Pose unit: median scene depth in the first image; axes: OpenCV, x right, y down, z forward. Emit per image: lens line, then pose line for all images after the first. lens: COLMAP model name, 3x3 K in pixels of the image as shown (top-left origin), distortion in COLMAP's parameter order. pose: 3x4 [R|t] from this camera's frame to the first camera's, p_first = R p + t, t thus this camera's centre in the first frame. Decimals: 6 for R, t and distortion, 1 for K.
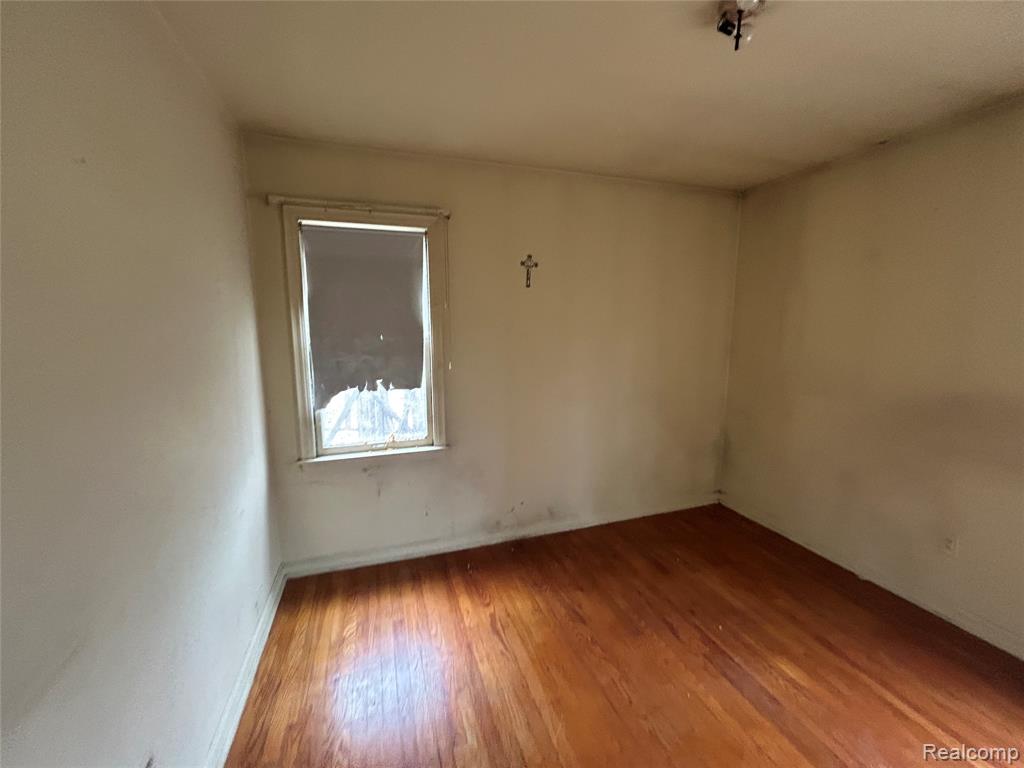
lens RADIAL K [[410.6, 0, 512.0], [0, 410.6, 381.7], [0, 0, 1]] dist [0.000163, -0.000272]
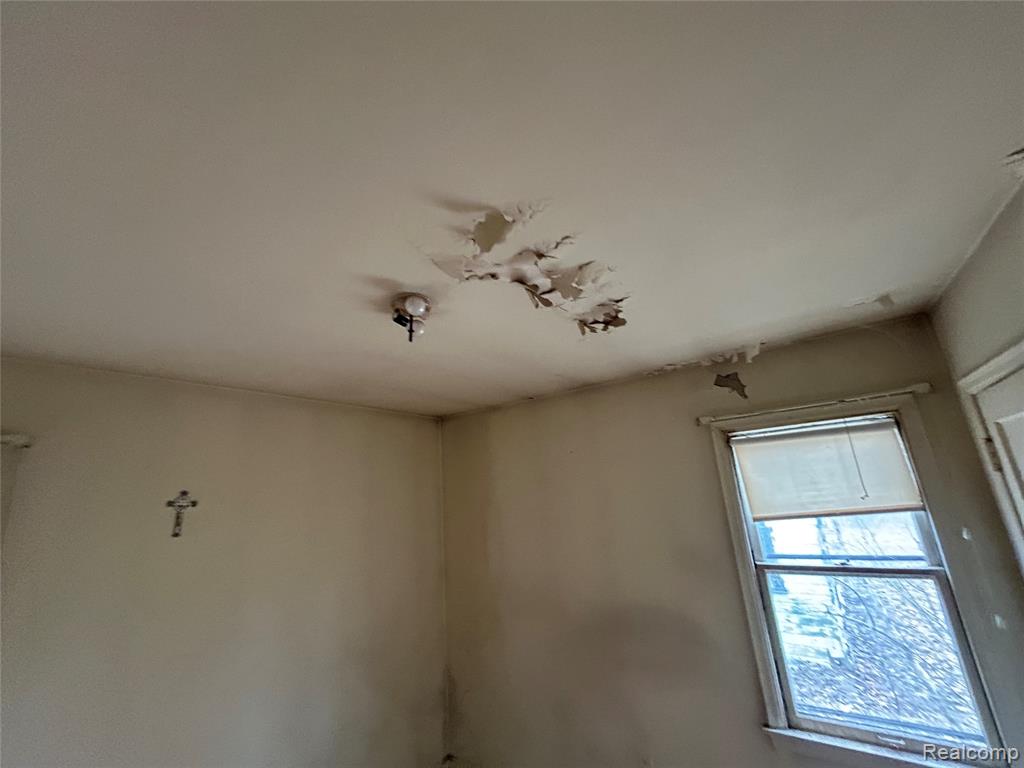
lens RADIAL K [[410.6, 0, 512.3], [0, 410.6, 383.3], [0, 0, 1]] dist [0.000163, -0.000272]
pose [[0.803163, 0.098238, 0.587605, 0.074639], [0.158144, 0.915772, -0.369260, -0.141247], [-0.574387, 0.389502, 0.719978, 0.064987]]
